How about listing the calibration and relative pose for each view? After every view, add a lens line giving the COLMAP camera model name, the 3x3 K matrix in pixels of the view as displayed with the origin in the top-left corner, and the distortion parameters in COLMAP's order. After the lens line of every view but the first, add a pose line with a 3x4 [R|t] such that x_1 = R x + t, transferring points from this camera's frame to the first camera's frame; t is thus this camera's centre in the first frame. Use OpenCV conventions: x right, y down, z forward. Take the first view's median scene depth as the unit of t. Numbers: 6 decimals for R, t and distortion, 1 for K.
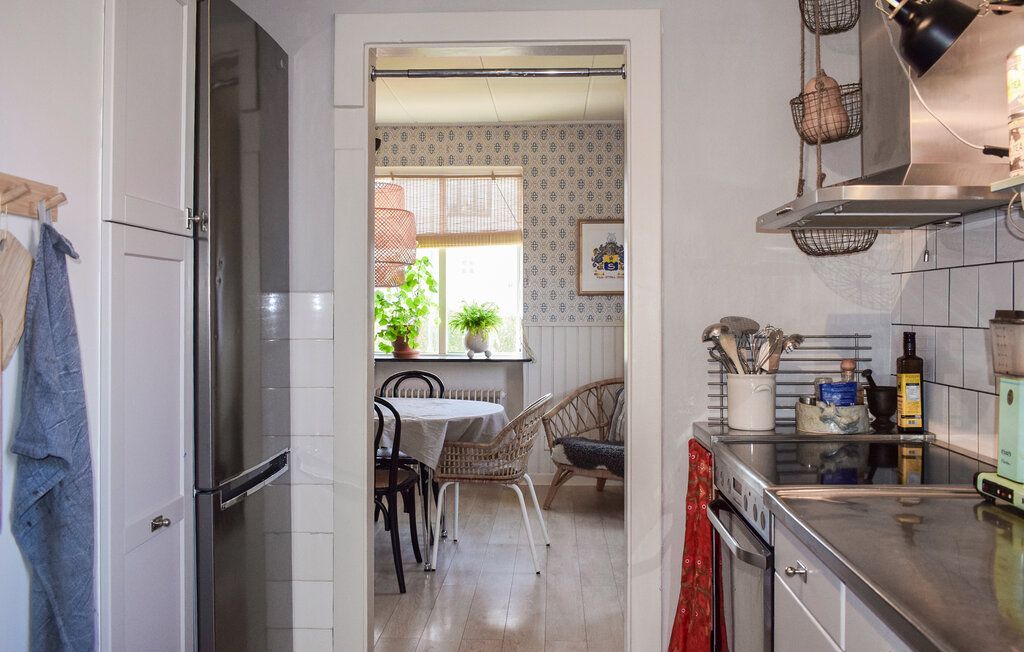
lens RADIAL K [[834.6, 0, 514.4], [0, 834.6, 295.4], [0, 0, 1]] dist [-0.108301, 0.006139]
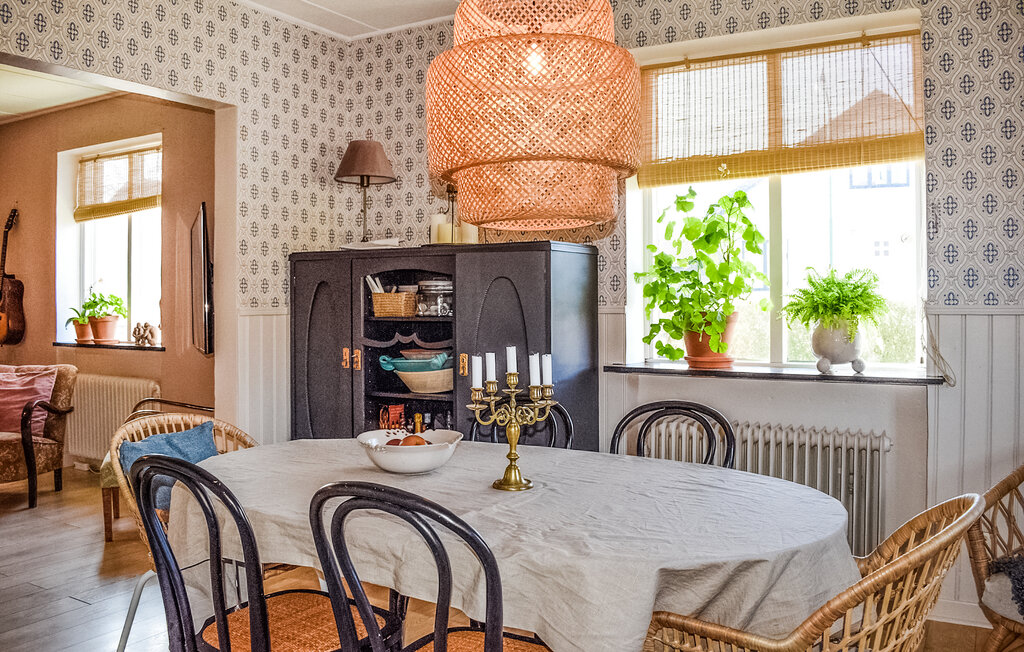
lens RADIAL K [[834.6, 0, 514.4], [0, 834.6, 295.4], [0, 0, 1]] dist [-0.108301, 0.006139]
pose [[0.885643, -0.004576, -0.464344, 0.016965], [0.008163, 0.999950, 0.005715, 0.020130], [0.464295, -0.008852, 0.885637, 0.437125]]
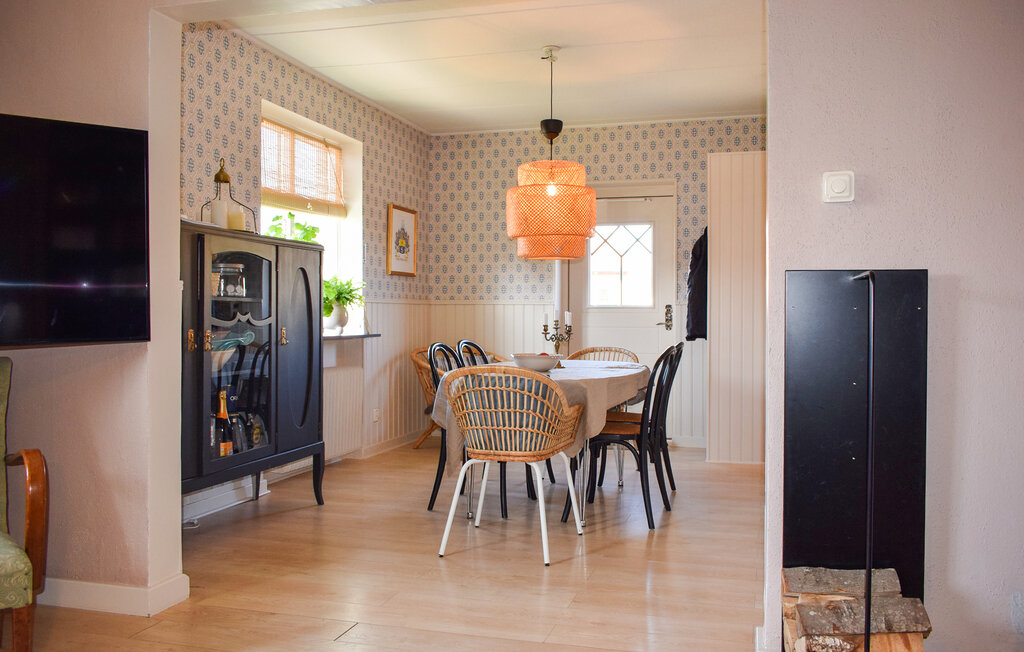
lens RADIAL K [[834.6, 0, 514.4], [0, 834.6, 295.4], [0, 0, 1]] dist [-0.108301, 0.006139]
pose [[0.230024, 0.028784, 0.972759, -0.916566], [-0.017133, 0.999527, -0.025525, 0.051005], [-0.973034, -0.010795, 0.230409, 0.596057]]
